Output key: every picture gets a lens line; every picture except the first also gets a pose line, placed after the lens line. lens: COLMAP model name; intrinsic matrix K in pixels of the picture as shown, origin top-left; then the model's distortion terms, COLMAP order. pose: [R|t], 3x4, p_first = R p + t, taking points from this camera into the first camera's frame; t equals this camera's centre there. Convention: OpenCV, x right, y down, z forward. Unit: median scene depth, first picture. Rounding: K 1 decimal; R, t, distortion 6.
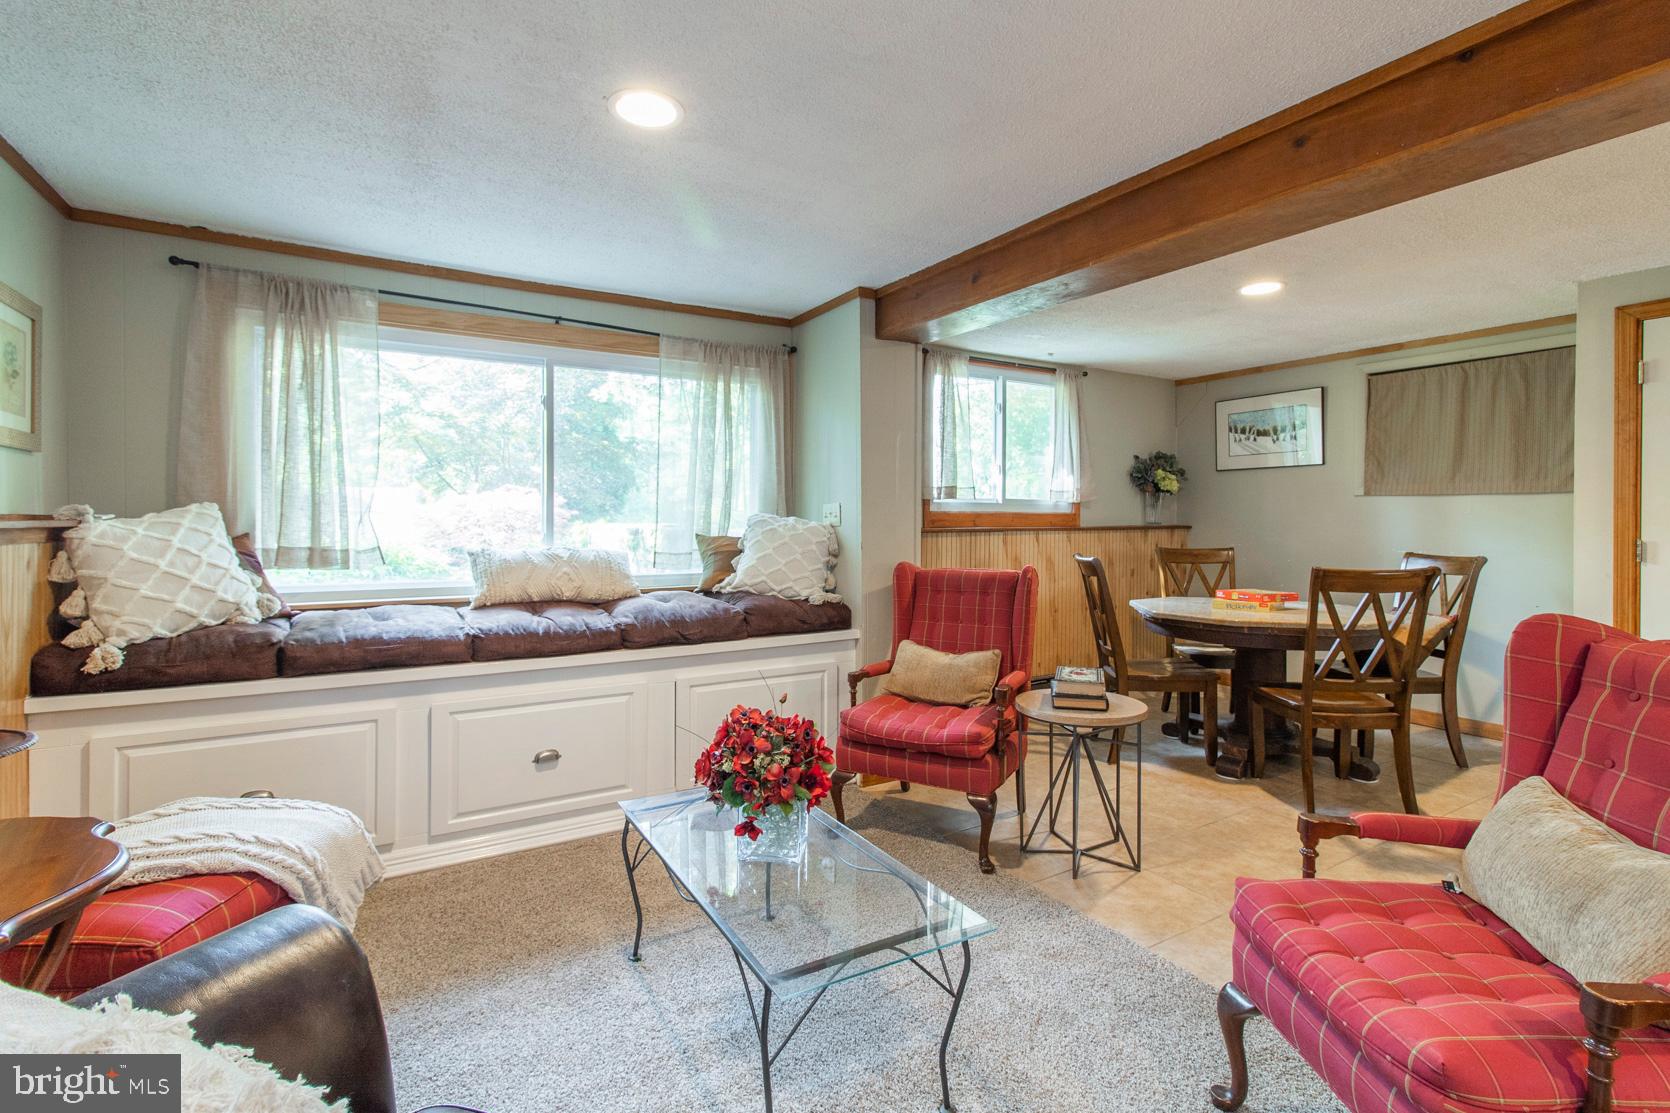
lens RADIAL K [[773.4, 0, 829.6], [0, 773.4, 527.0], [0, 0, 1]] dist [0.000615, 0.000249]
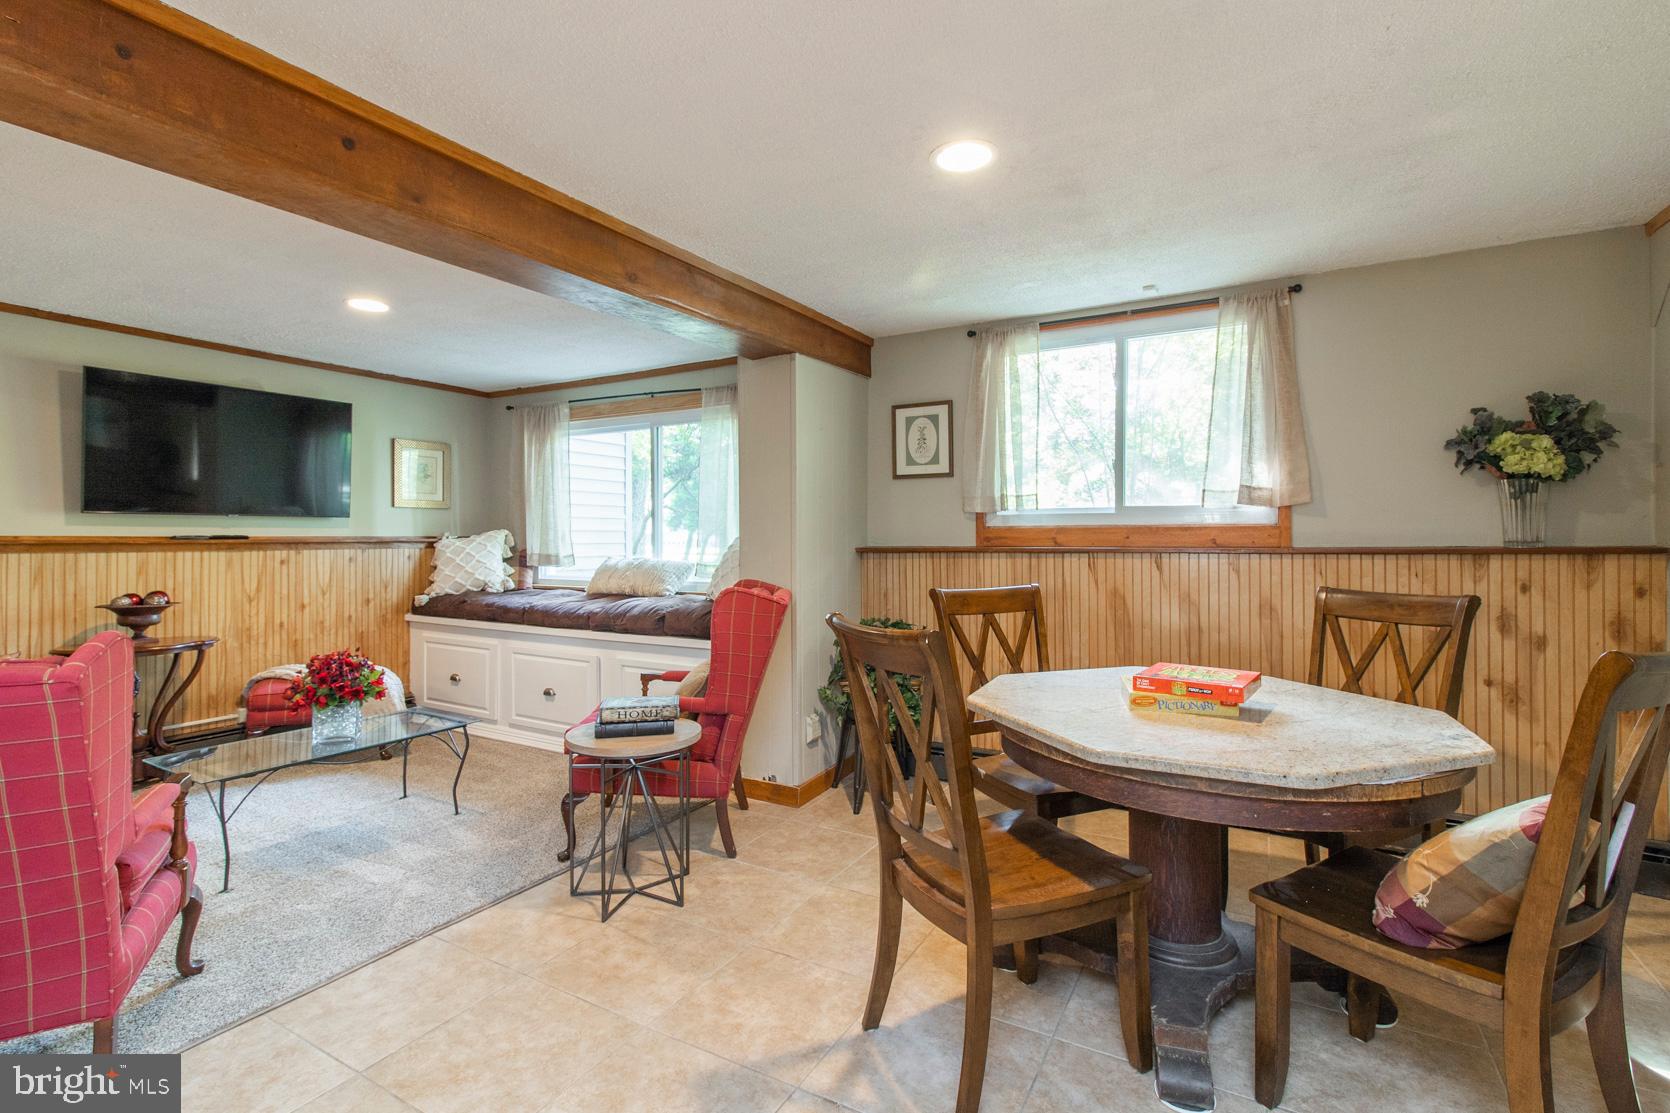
lens RADIAL K [[773.4, 0, 829.6], [0, 773.4, 527.0], [0, 0, 1]] dist [0.000615, 0.000249]
pose [[0.479982, -0.016582, -0.877122, 0.711344], [-0.007656, 0.999704, -0.023089, 0.000340], [0.877245, 0.017798, 0.479713, 0.431087]]
